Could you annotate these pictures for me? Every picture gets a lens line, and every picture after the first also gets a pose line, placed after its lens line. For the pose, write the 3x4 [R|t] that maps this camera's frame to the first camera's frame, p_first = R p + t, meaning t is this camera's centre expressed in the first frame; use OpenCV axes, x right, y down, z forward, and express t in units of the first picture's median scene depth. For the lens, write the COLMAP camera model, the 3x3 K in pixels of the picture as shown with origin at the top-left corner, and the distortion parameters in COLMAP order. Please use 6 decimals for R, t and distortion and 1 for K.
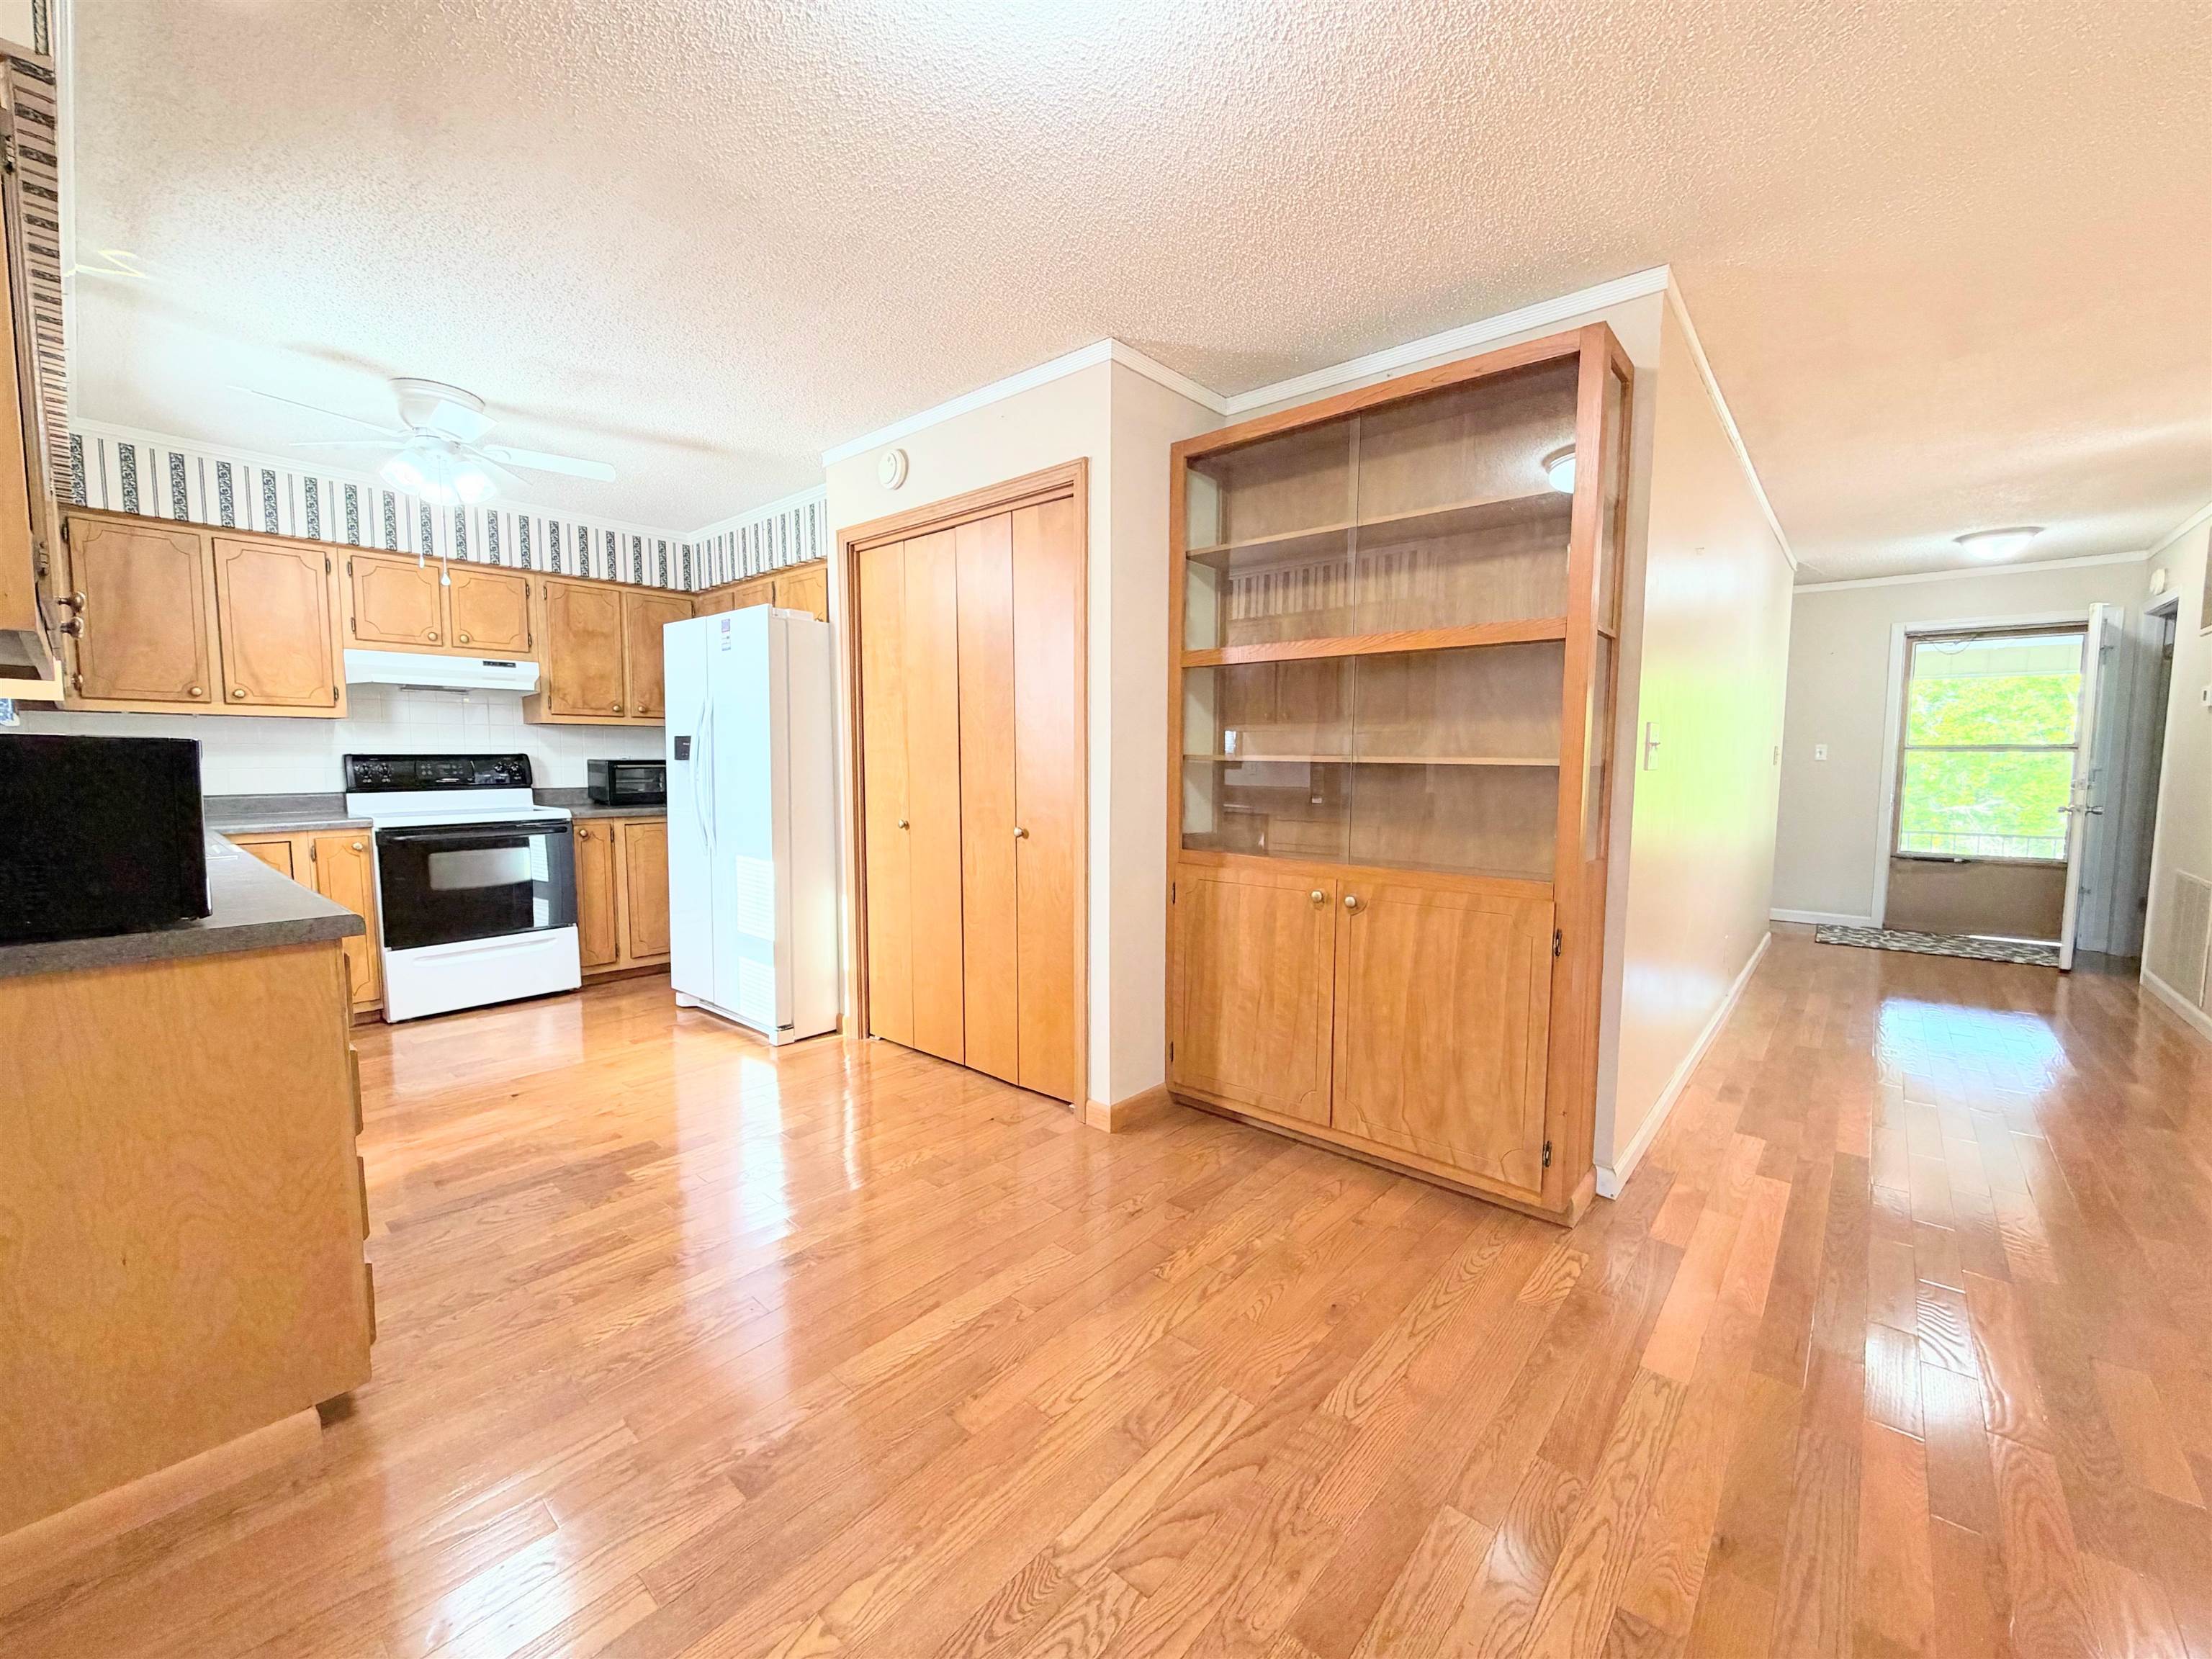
lens RADIAL K [[885.0, 0, 1107.2], [0, 885.0, 829.6], [0, 0, 1]] dist [0.001784, 0.000150]
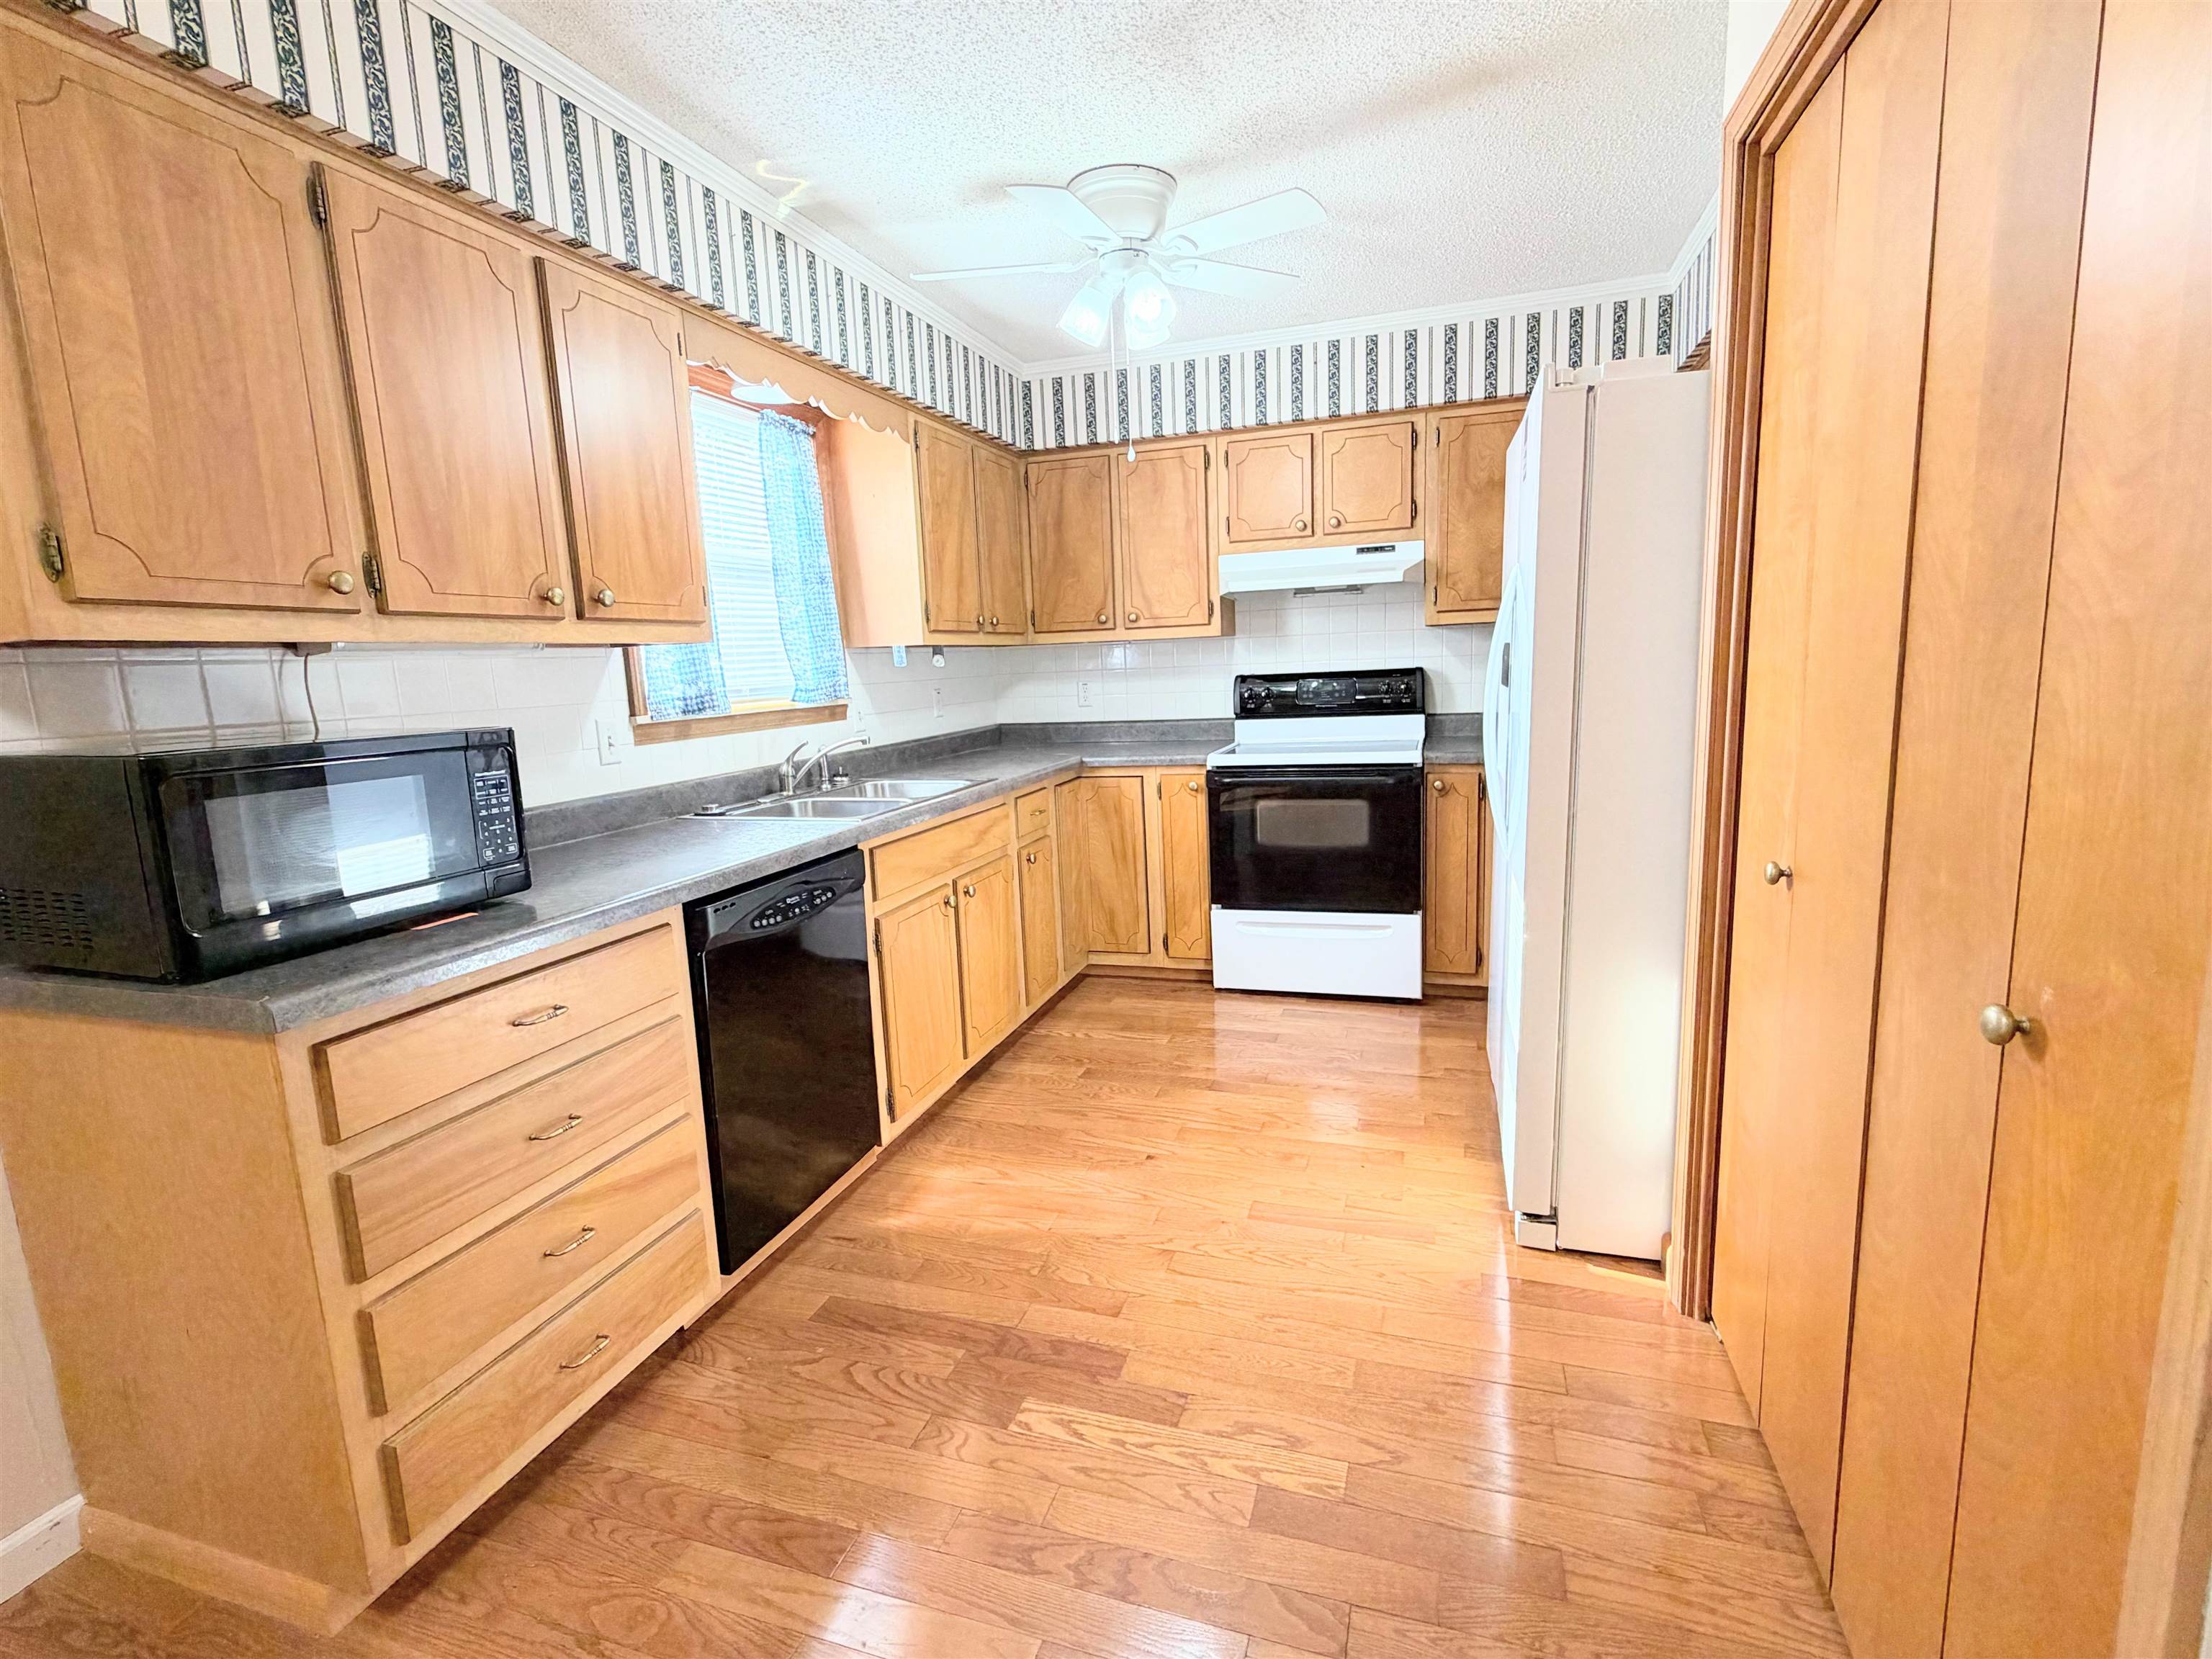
lens RADIAL K [[1022.0, 0, 1103.2], [0, 1022.0, 829.6], [0, 0, 1]] dist [0.002738, 0.000186]
pose [[0.387583, 0.131851, -0.912357, 0.047757], [-0.031470, 0.991034, 0.129853, -0.063809], [0.921298, -0.021617, 0.388257, 0.498291]]
